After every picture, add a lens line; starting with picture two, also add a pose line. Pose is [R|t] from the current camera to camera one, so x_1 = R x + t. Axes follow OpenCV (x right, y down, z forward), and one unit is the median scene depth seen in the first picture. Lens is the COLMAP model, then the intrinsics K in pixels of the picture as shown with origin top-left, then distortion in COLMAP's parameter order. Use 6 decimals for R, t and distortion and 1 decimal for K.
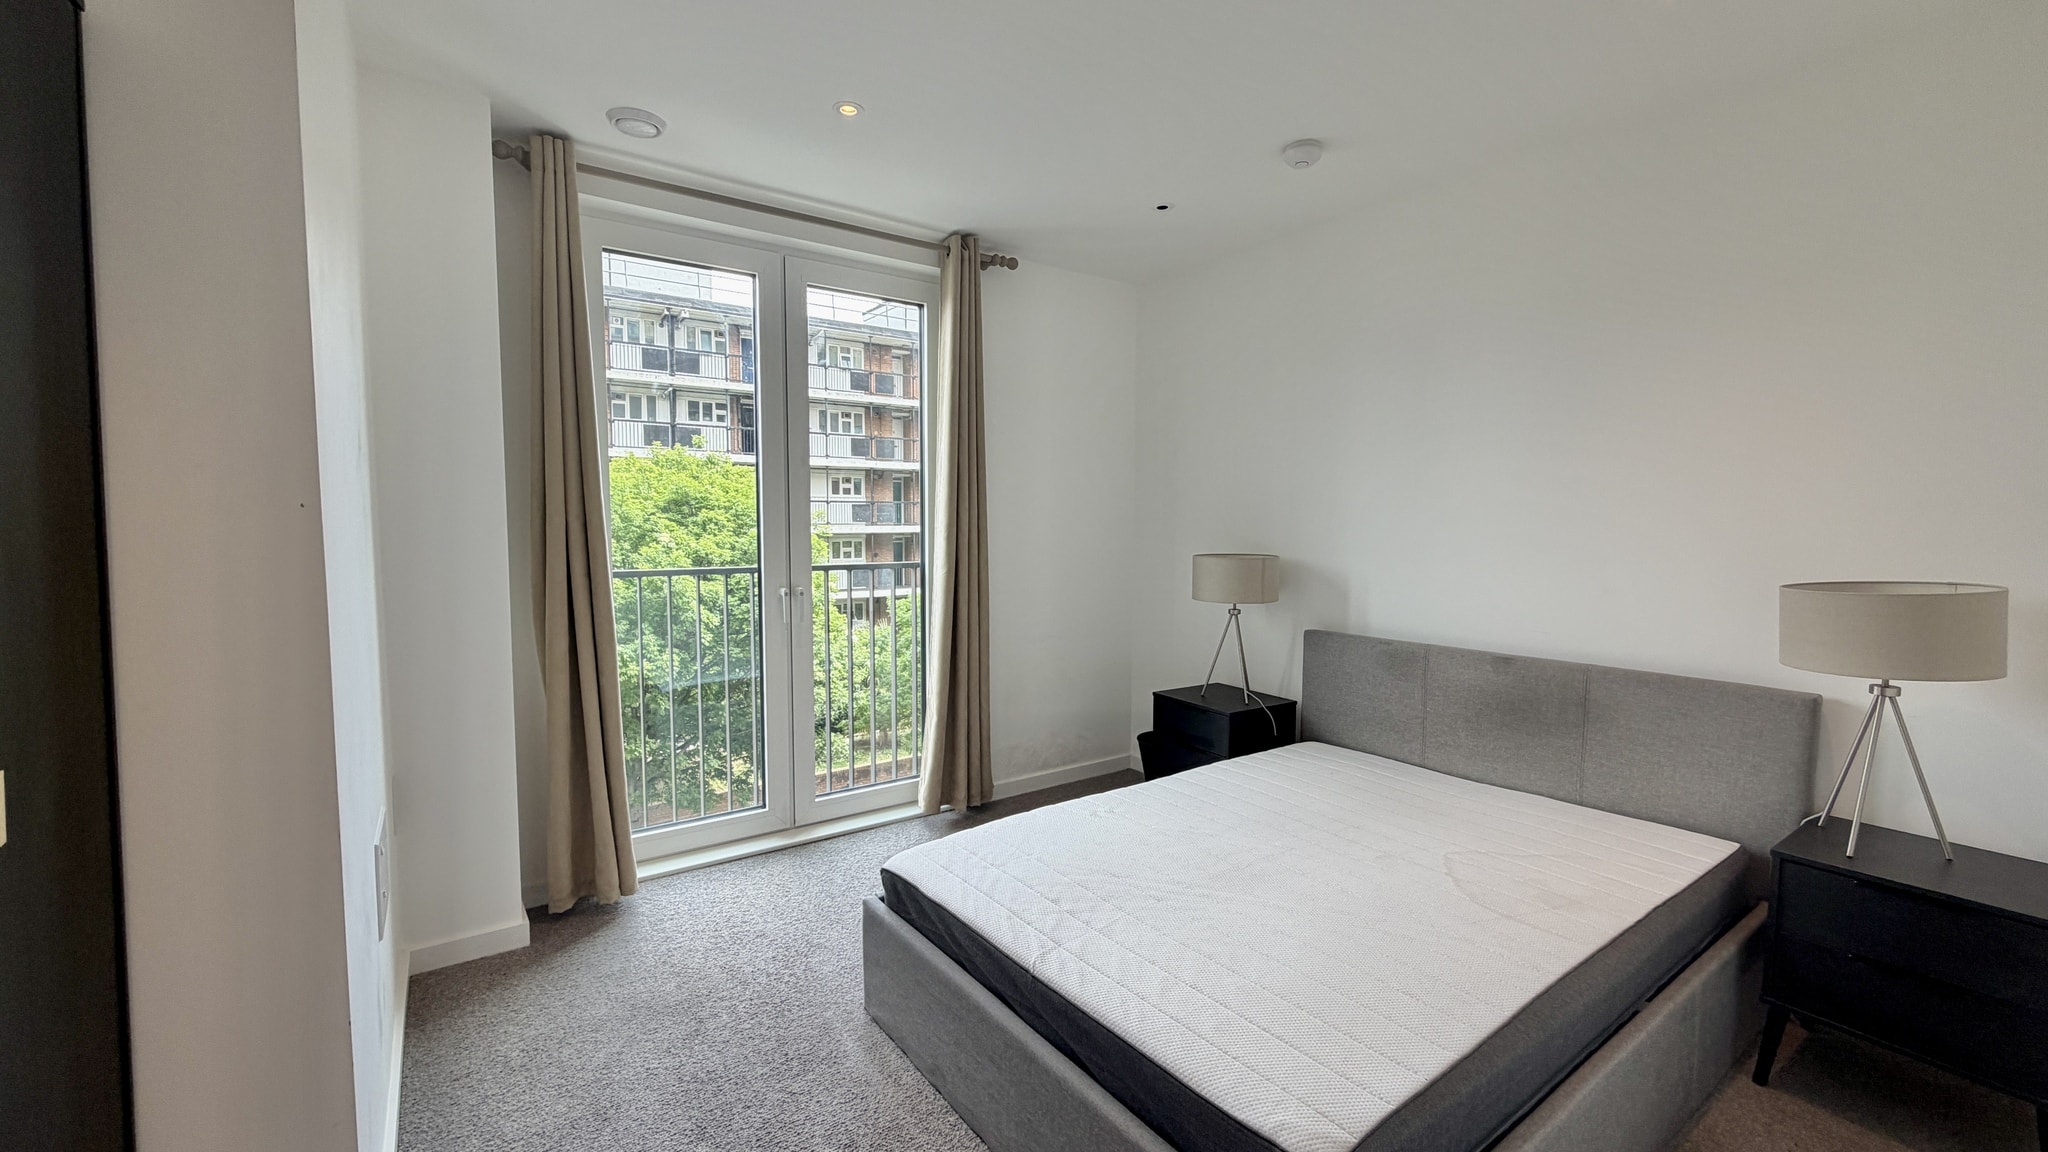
lens RADIAL K [[815.4, 0, 1005.0], [0, 815.4, 566.2], [0, 0, 1]] dist [0.000706, -0.000065]
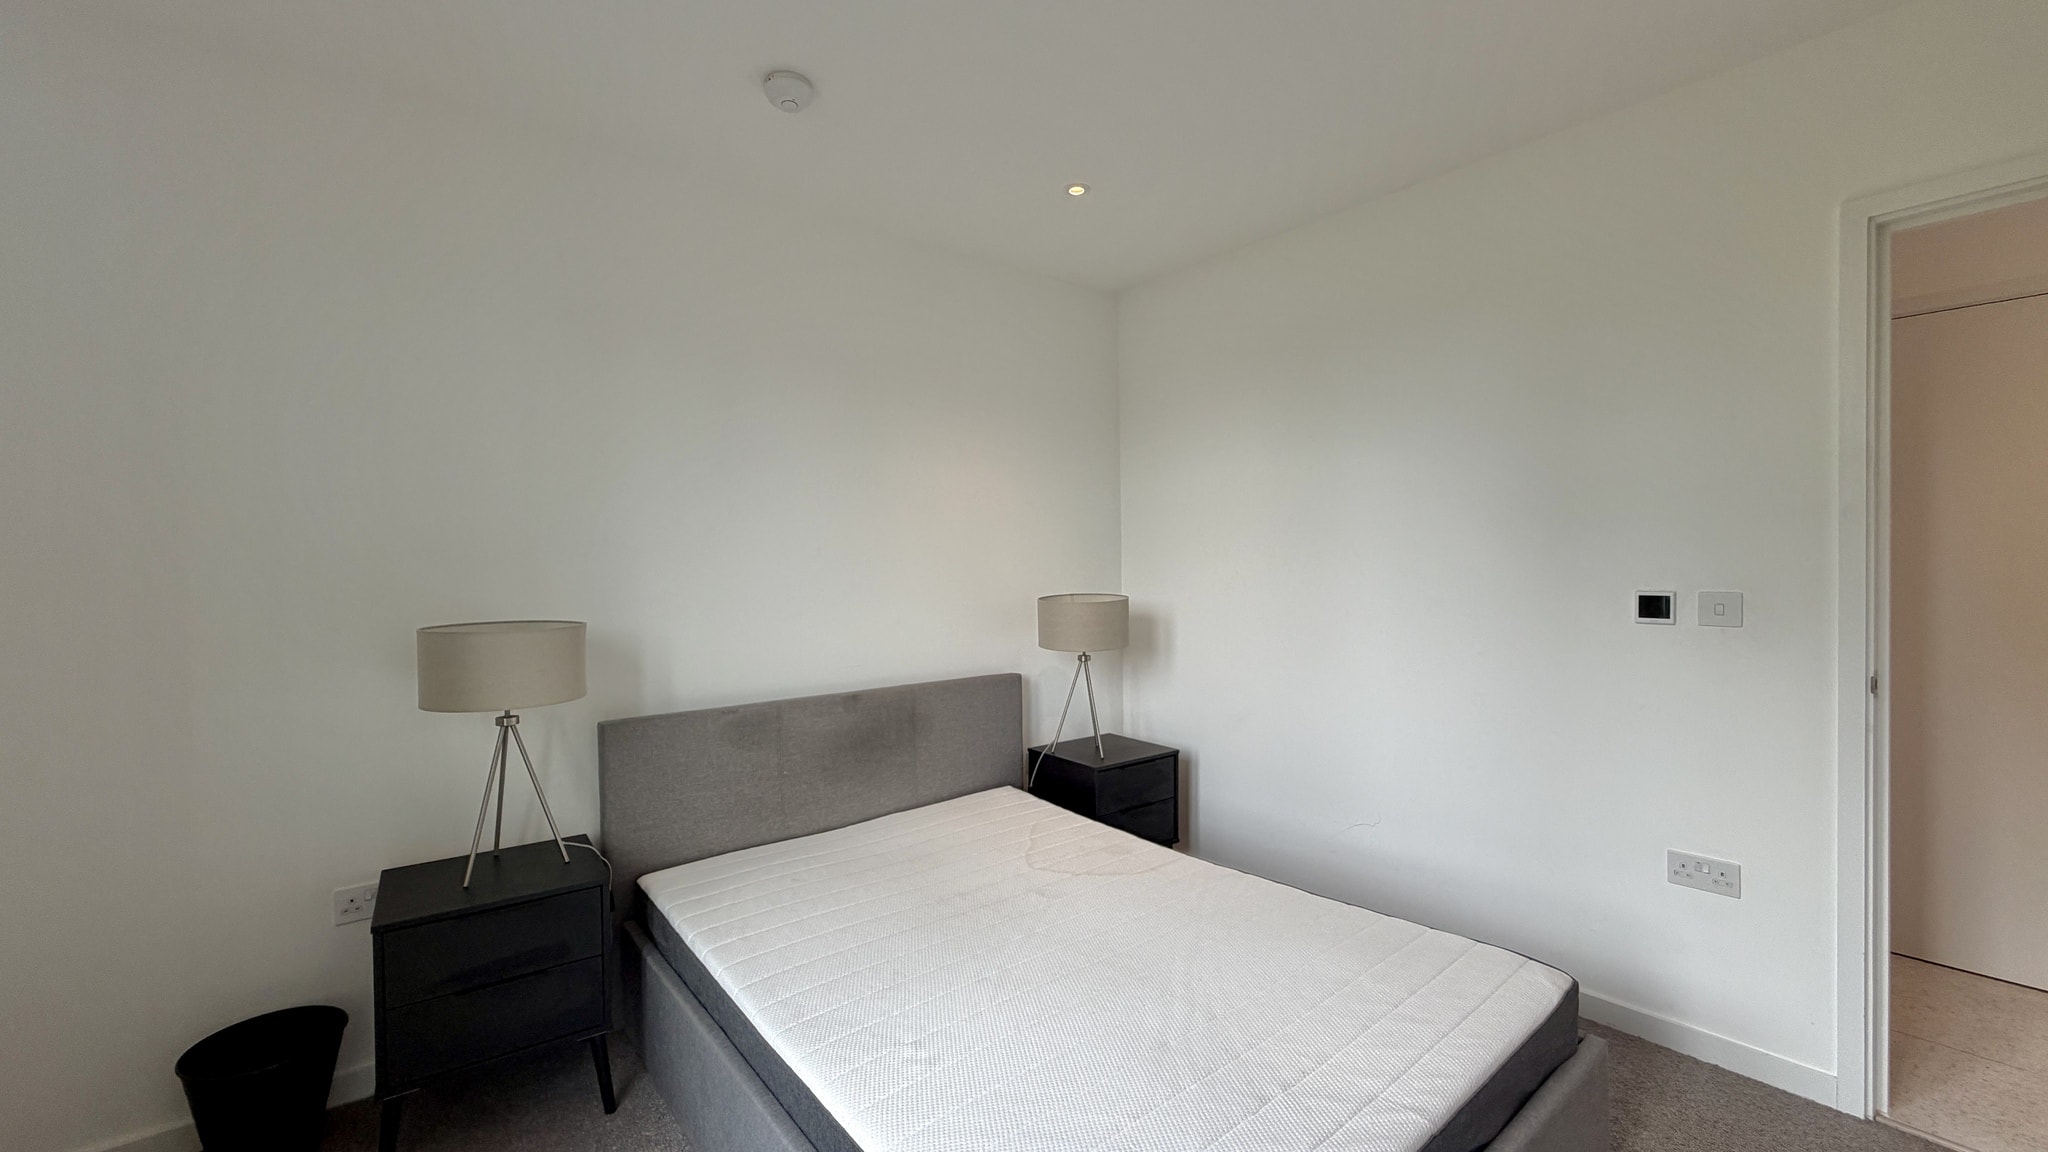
lens RADIAL K [[815.4, 0, 1024.8], [0, 815.4, 567.6], [0, 0, 1]] dist [0.000706, -0.000065]
pose [[-0.076821, 0.003169, 0.997040, -0.410472], [0.072079, 0.997396, 0.002384, -0.033682], [-0.994436, 0.072049, -0.076849, 0.824377]]
